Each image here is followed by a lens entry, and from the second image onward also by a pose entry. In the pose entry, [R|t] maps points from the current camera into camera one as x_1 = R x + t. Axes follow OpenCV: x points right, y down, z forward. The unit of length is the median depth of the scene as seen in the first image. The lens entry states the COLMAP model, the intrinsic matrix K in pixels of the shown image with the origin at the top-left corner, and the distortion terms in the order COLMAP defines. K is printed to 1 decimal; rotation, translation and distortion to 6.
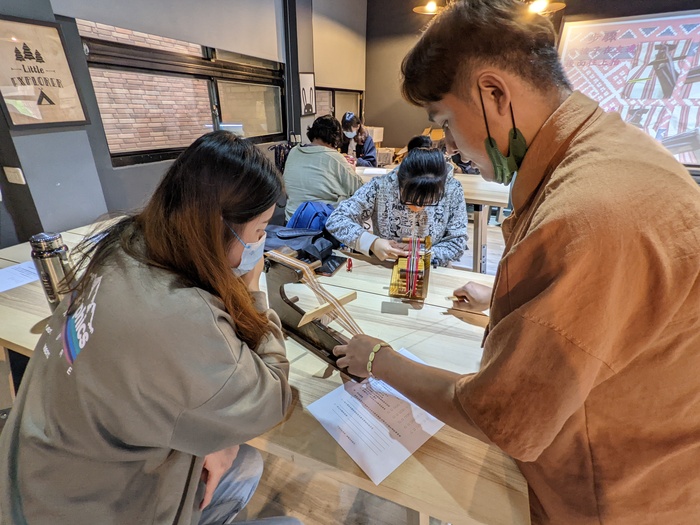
lens RADIAL K [[338.2, 0, 352.0], [0, 338.2, 243.9], [0, 0, 1]] dist [-0.000079, 0.000342]
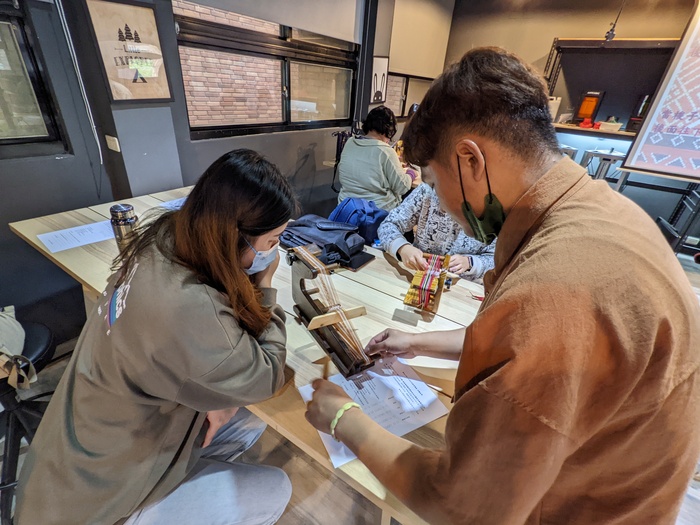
lens RADIAL K [[331.4, 0, 350.0], [0, 331.4, 262.5], [0, 0, 1]] dist [-0.001426, 0.000018]
pose [[0.970131, 0.168680, -0.174334, 0.107809], [-0.146728, 0.980327, 0.132026, -0.082904], [0.193175, -0.102503, 0.975795, -0.024813]]
